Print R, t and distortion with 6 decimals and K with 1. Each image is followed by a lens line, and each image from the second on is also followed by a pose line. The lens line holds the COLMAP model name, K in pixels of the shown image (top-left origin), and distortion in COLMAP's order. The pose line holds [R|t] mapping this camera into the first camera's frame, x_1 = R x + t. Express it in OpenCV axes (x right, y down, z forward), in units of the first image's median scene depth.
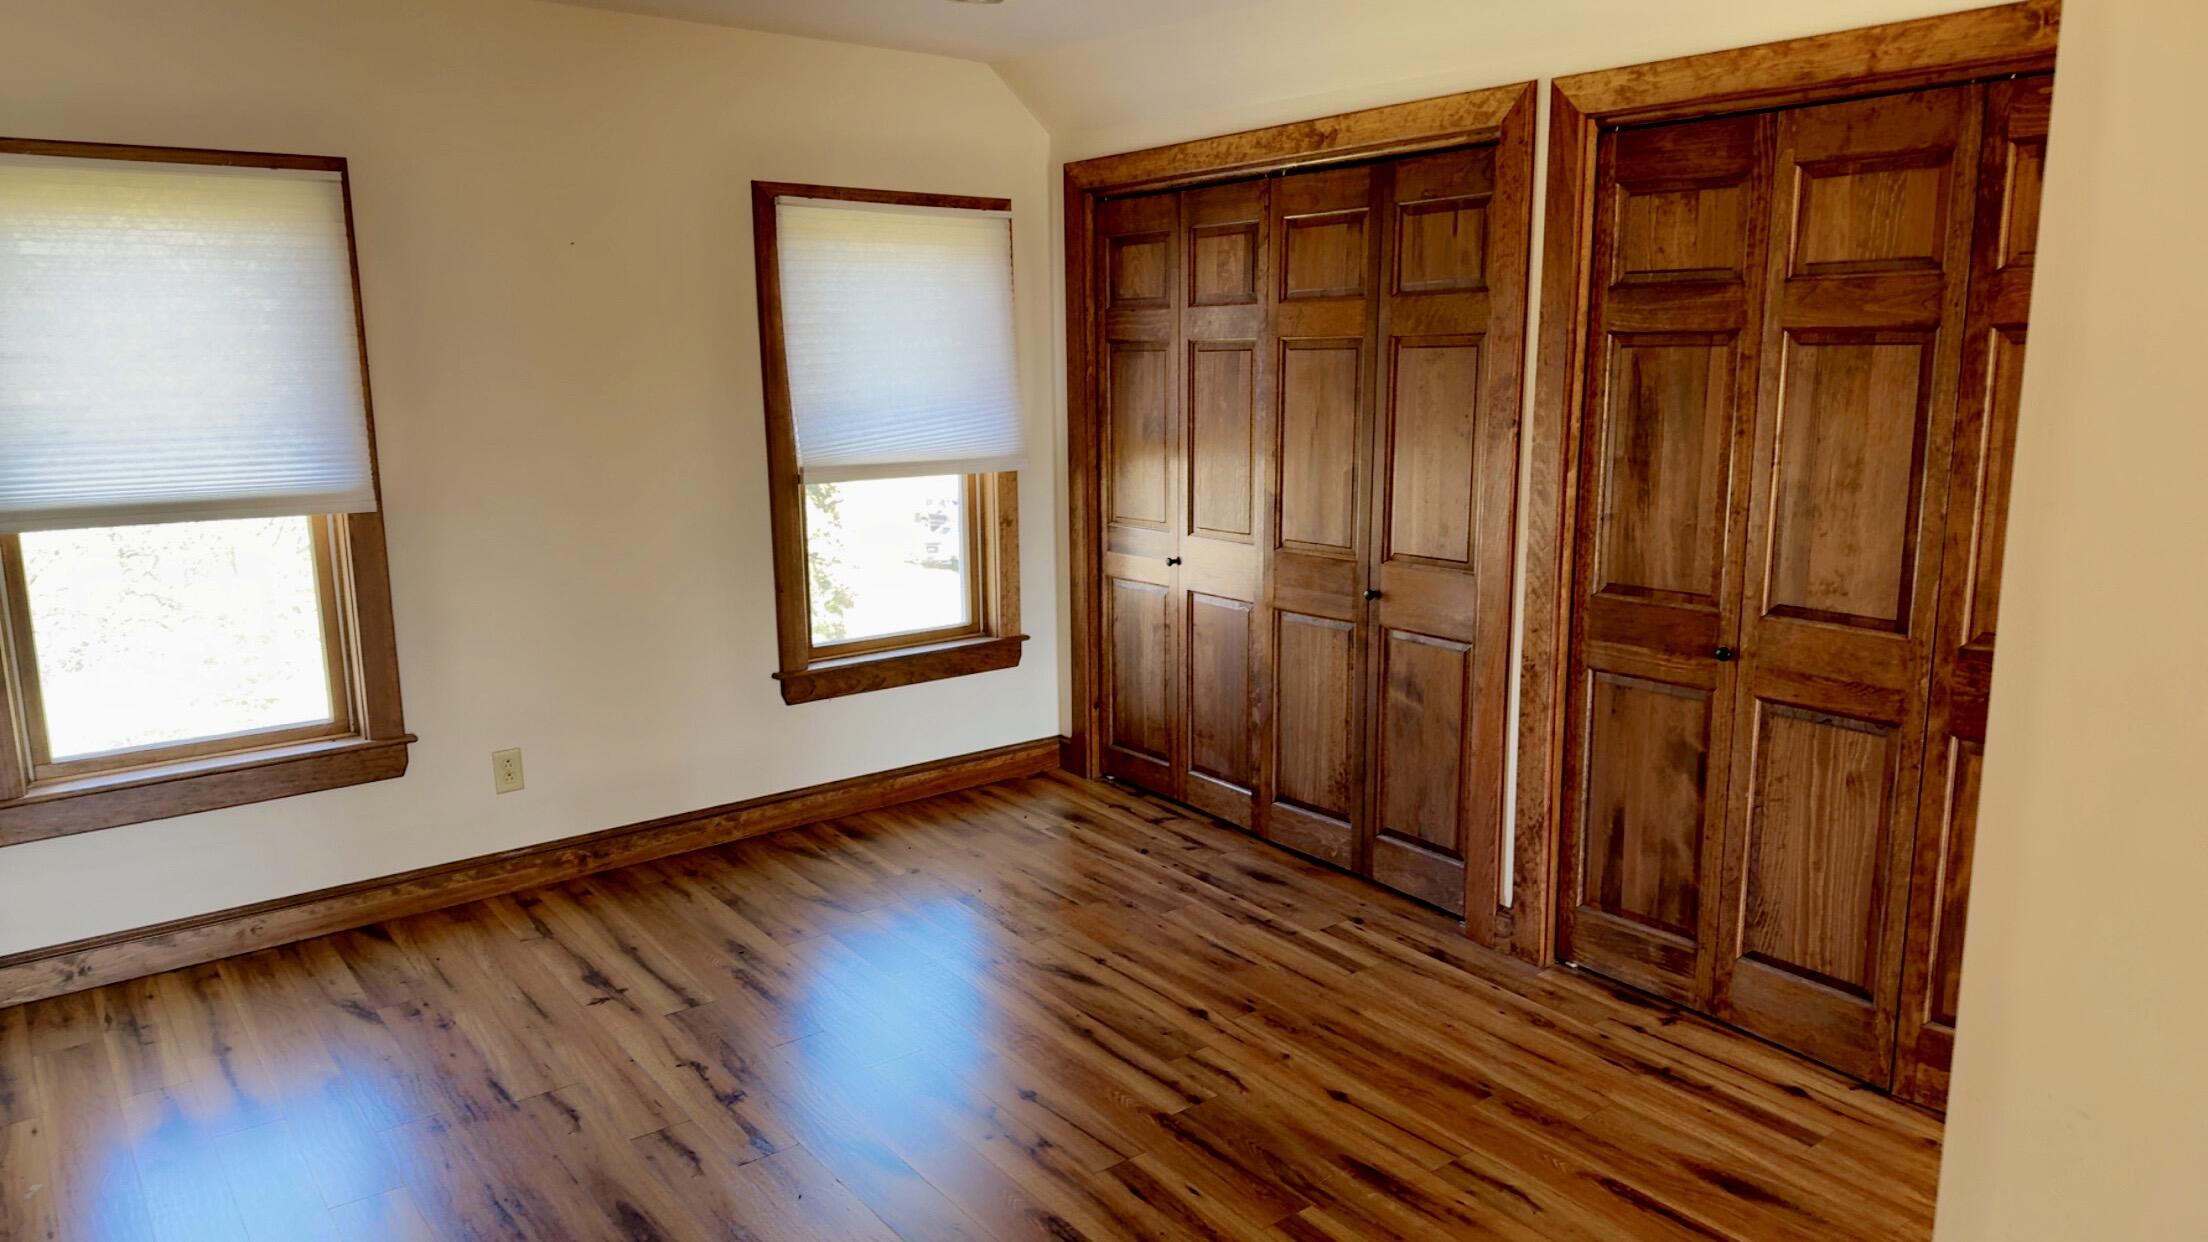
lens RADIAL K [[1448.7, 0, 1105.2], [0, 1448.7, 625.9], [0, 0, 1]] dist [-0.003133, -0.006453]
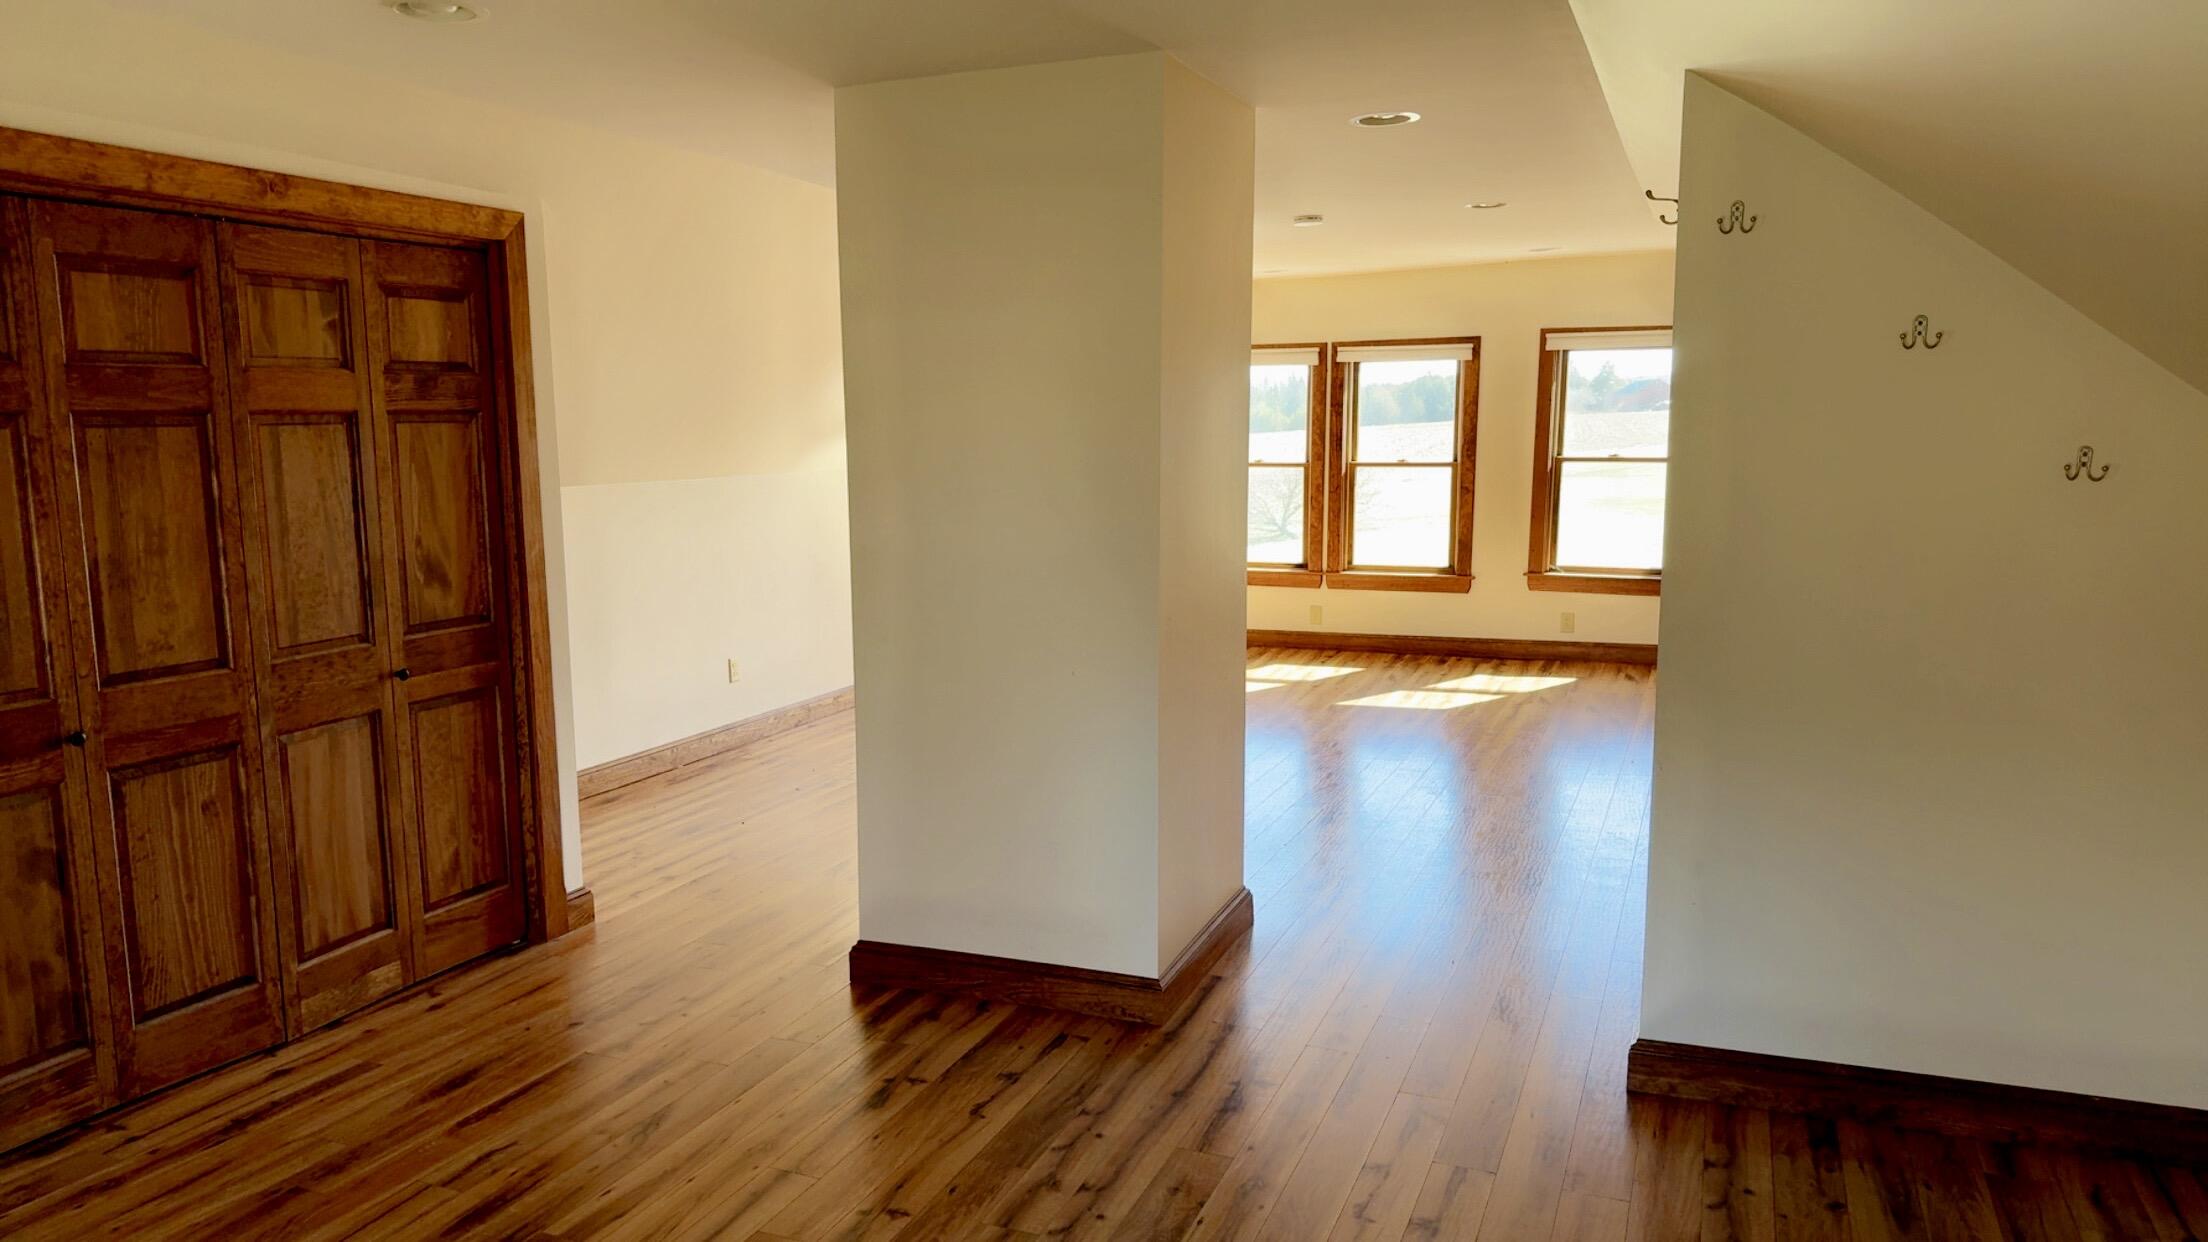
lens RADIAL K [[1448.7, 0, 1103.1], [0, 1448.7, 620.8], [0, 0, 1]] dist [-0.003133, -0.006453]
pose [[-0.475641, -0.117558, 0.871749, -0.800704], [0.168593, 0.960474, 0.221509, -0.168275], [-0.863332, 0.252329, -0.437021, 0.863478]]
